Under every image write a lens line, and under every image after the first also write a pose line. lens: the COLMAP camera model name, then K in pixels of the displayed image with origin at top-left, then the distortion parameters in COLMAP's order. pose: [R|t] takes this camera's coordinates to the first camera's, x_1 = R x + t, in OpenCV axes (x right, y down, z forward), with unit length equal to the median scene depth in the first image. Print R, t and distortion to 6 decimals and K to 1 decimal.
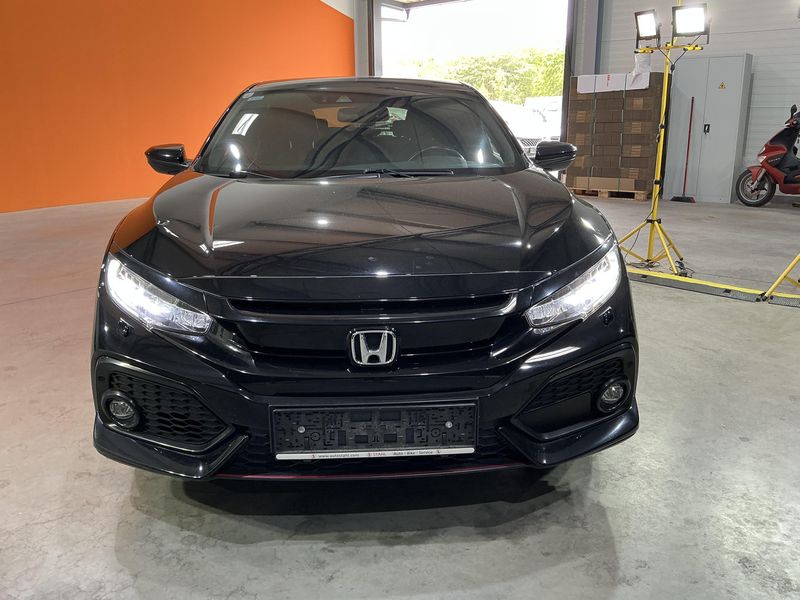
lens RADIAL K [[684.7, 0, 398.1], [0, 684.7, 298.7], [0, 0, 1]] dist [0.012609, -0.067869]
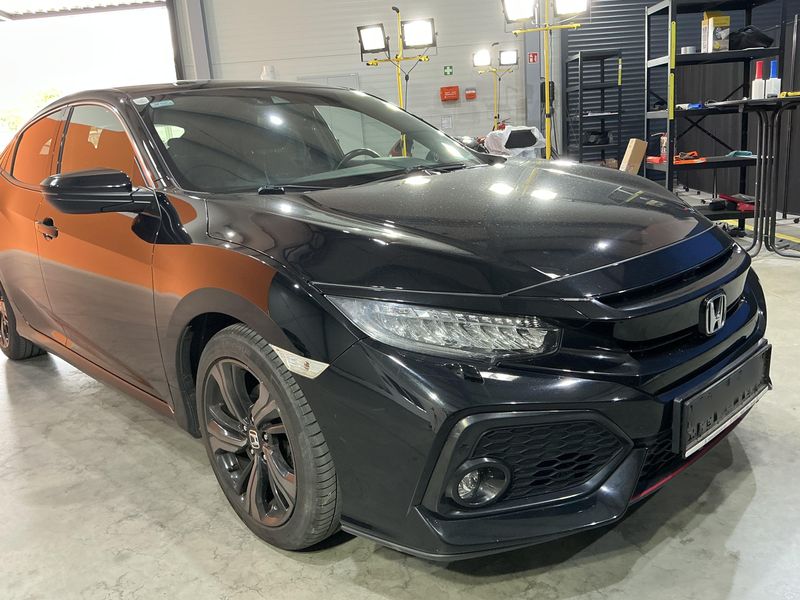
lens RADIAL K [[684.7, 0, 400.4], [0, 684.7, 304.5], [0, 0, 1]] dist [0.012609, -0.067869]
pose [[0.766959, -0.207912, 0.607080, -0.352950], [0.234883, 0.971359, 0.035928, -0.027289], [-0.597163, 0.115038, 0.793828, 0.181421]]
